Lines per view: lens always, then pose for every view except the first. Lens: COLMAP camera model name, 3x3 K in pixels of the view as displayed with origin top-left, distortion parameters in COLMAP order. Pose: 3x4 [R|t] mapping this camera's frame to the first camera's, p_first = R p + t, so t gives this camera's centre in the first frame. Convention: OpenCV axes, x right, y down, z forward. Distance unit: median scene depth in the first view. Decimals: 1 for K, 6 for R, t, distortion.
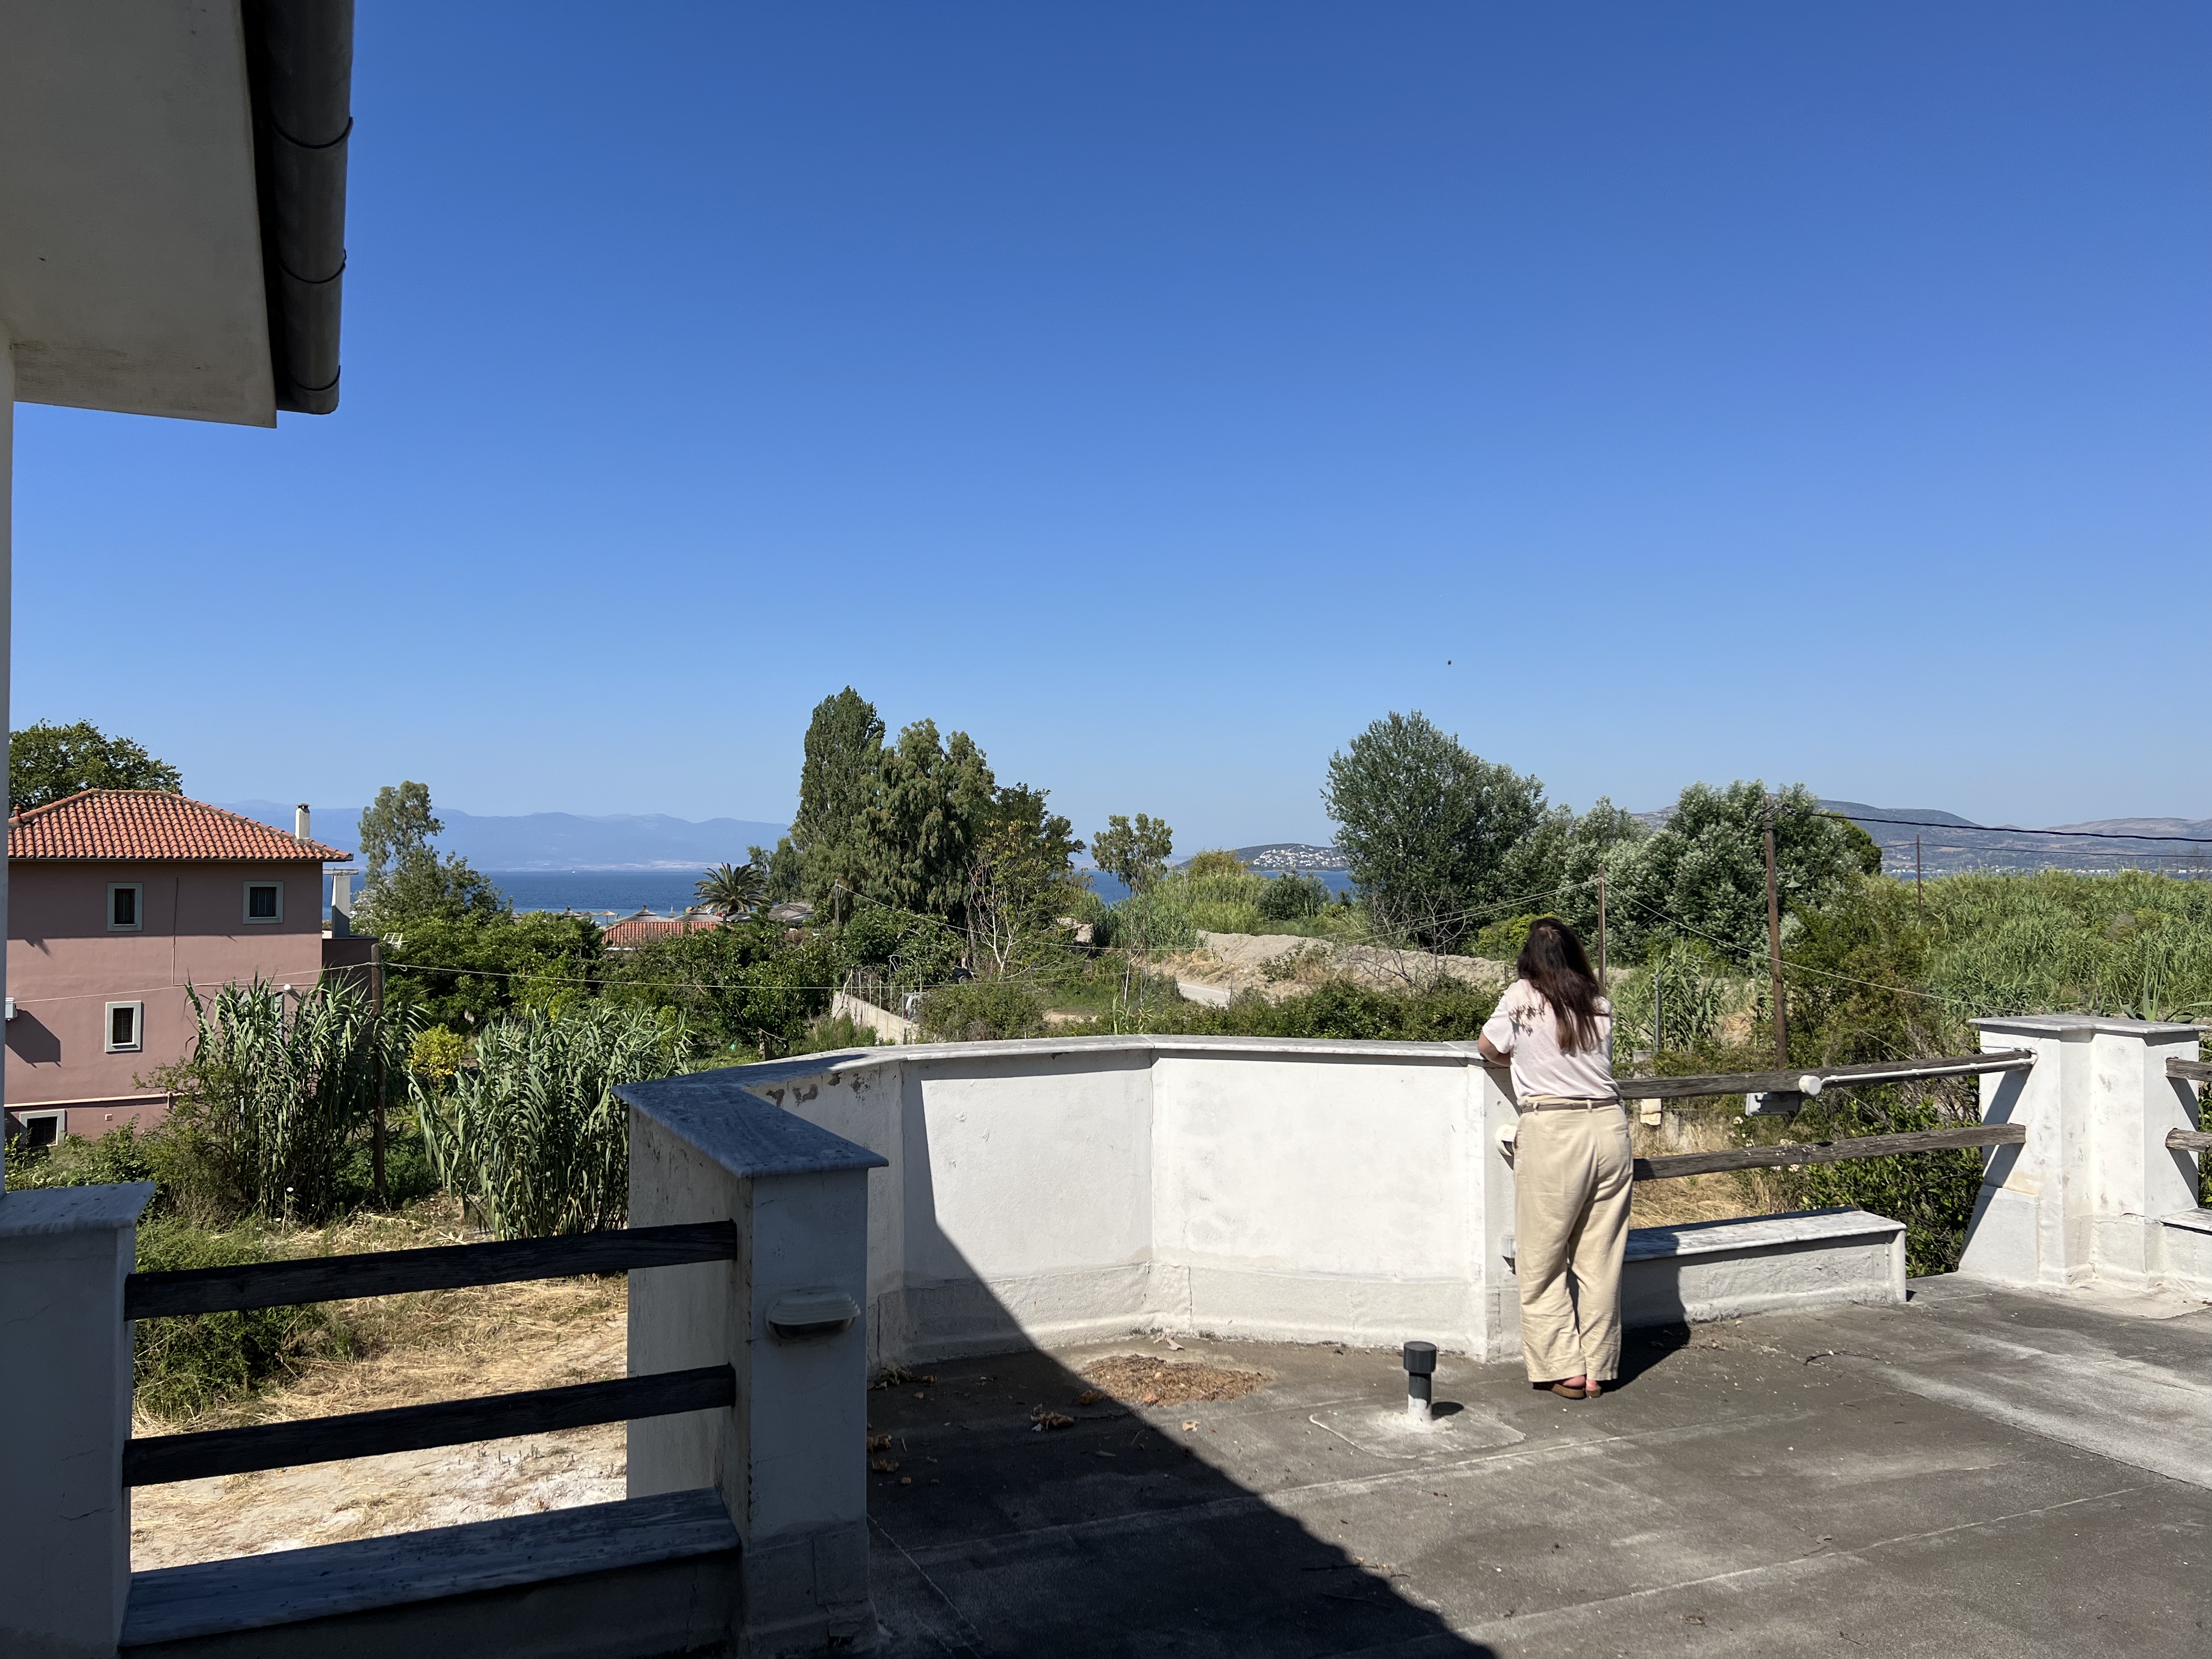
lens RADIAL K [[1640.6, 0, 1105.7], [0, 1640.6, 834.2], [0, 0, 1]] dist [0.051875, -0.060412]
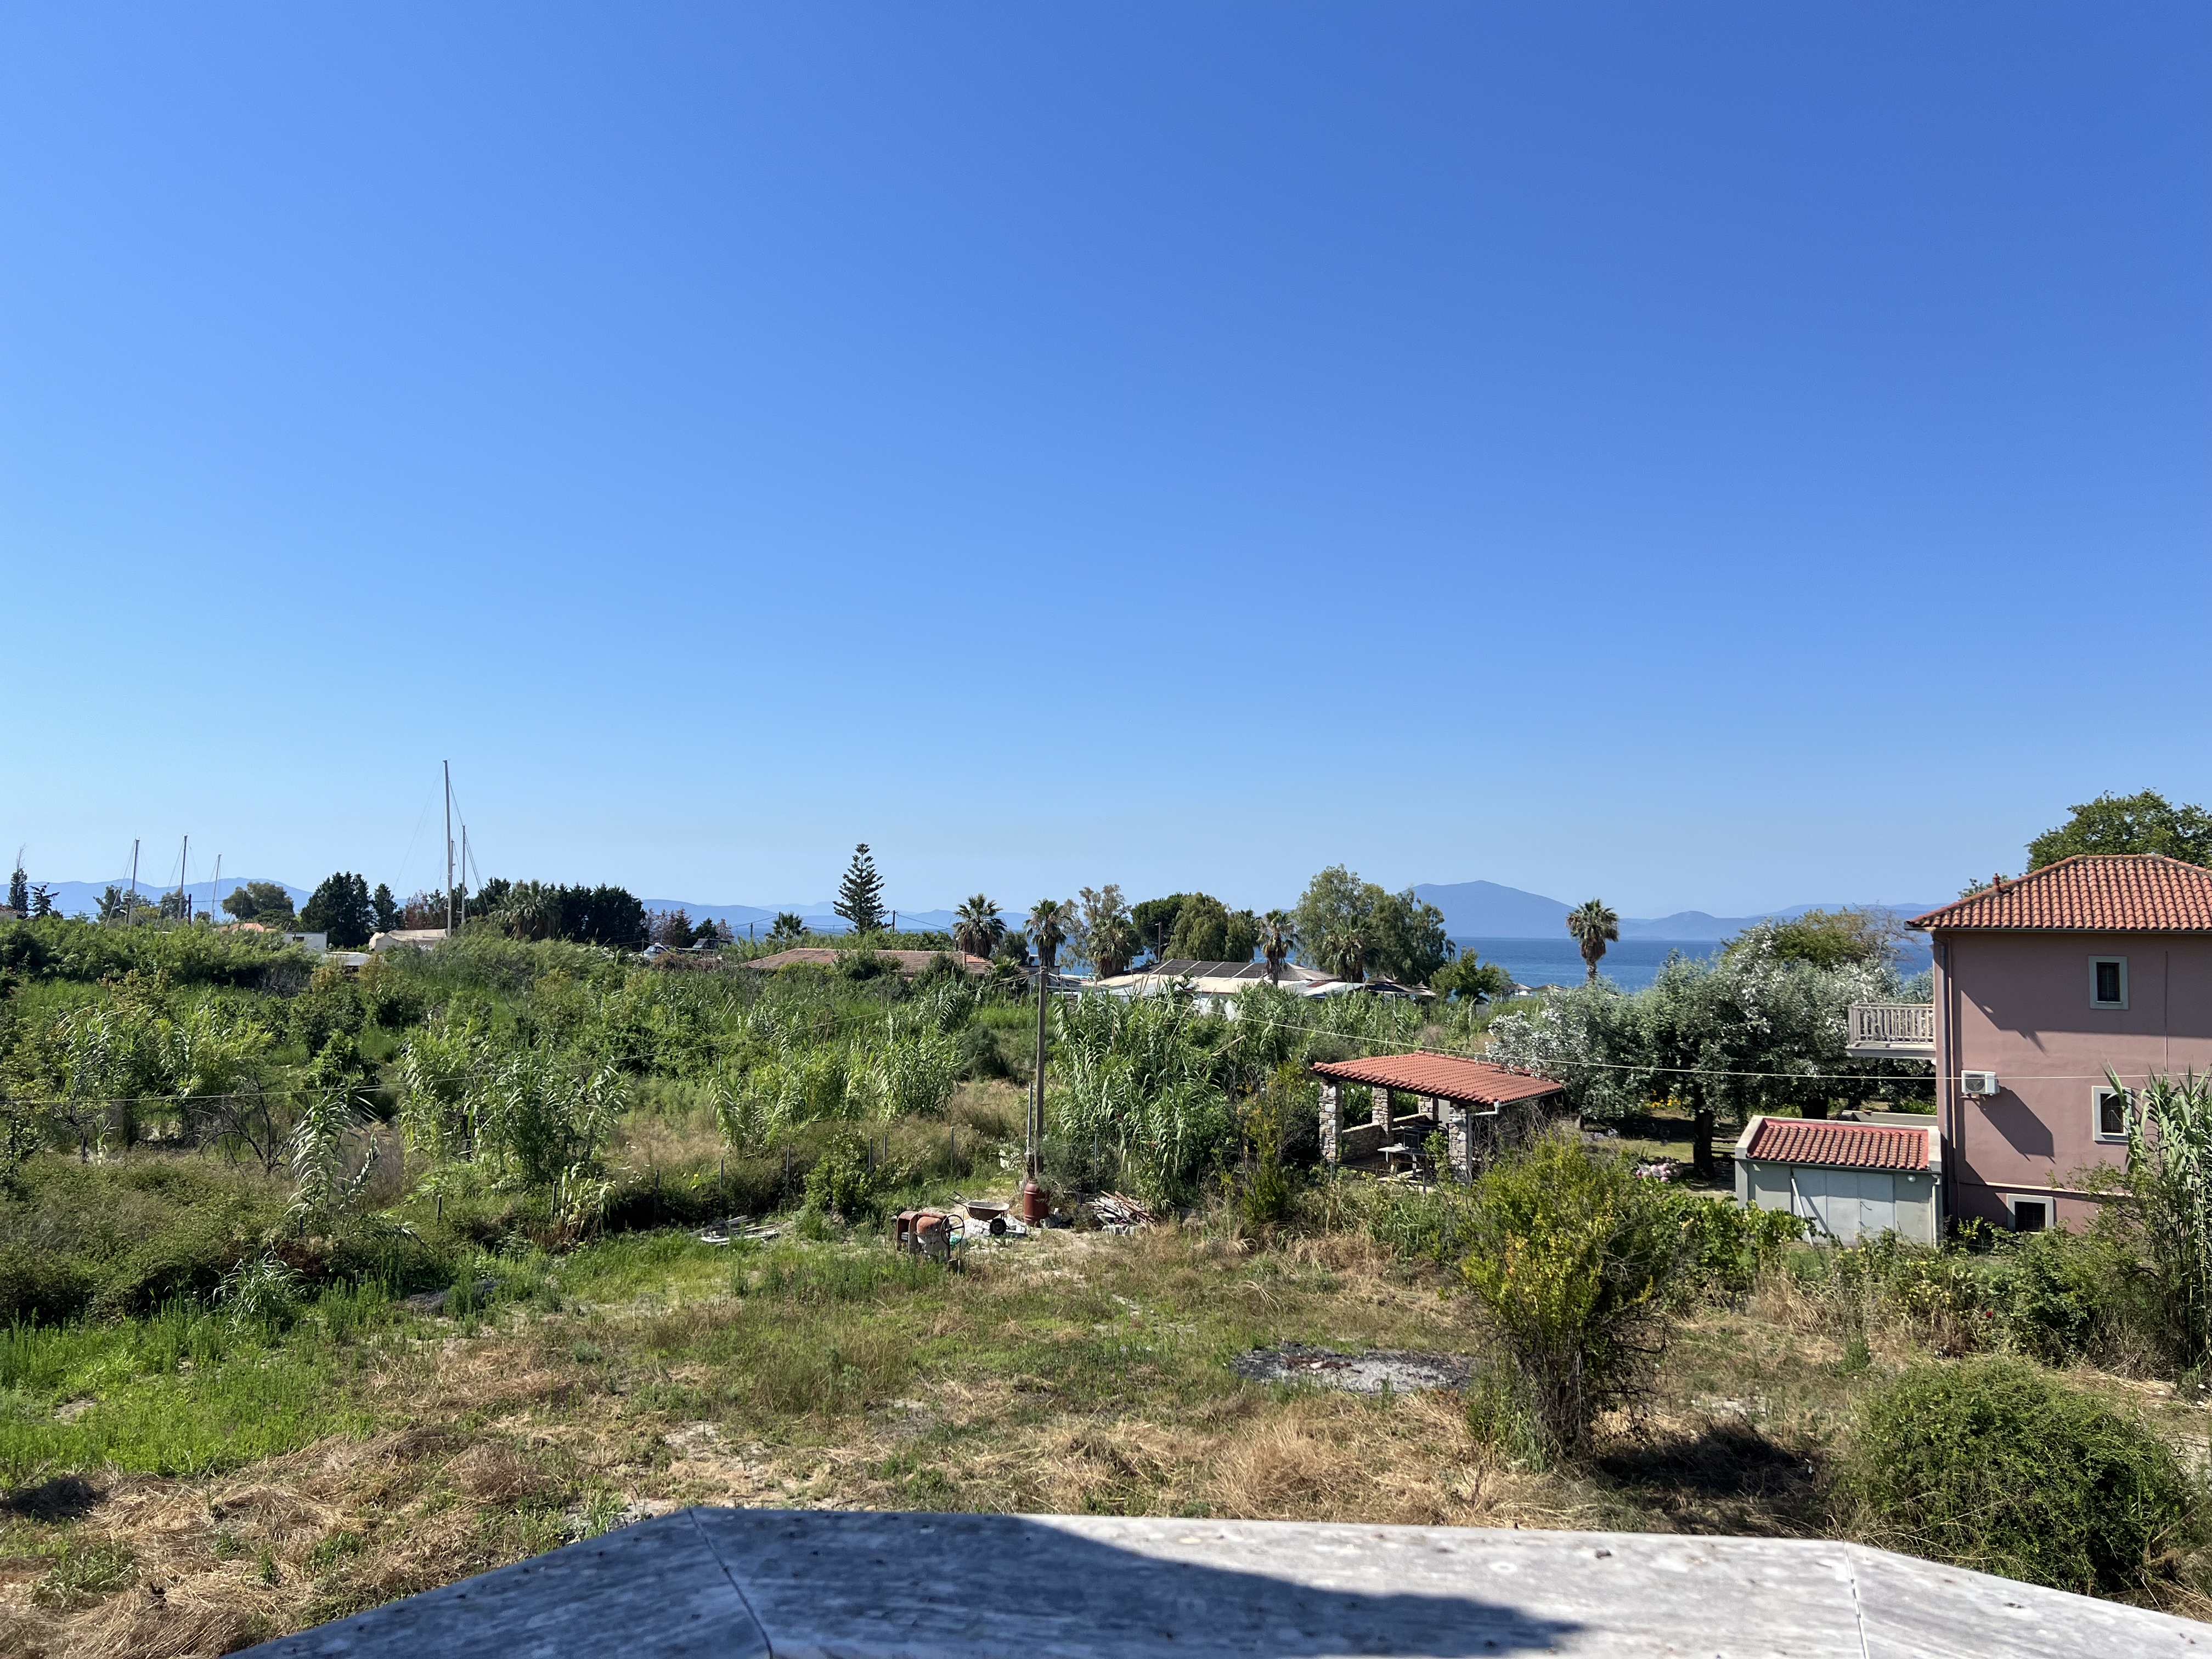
lens RADIAL K [[1640.6, 0, 1116.0], [0, 1640.6, 814.2], [0, 0, 1]] dist [0.051875, -0.060412]
pose [[0.423738, -0.062453, -0.903629, 0.008133], [0.010463, 0.997891, -0.064061, 0.004156], [0.905725, 0.017690, 0.423497, 0.116705]]
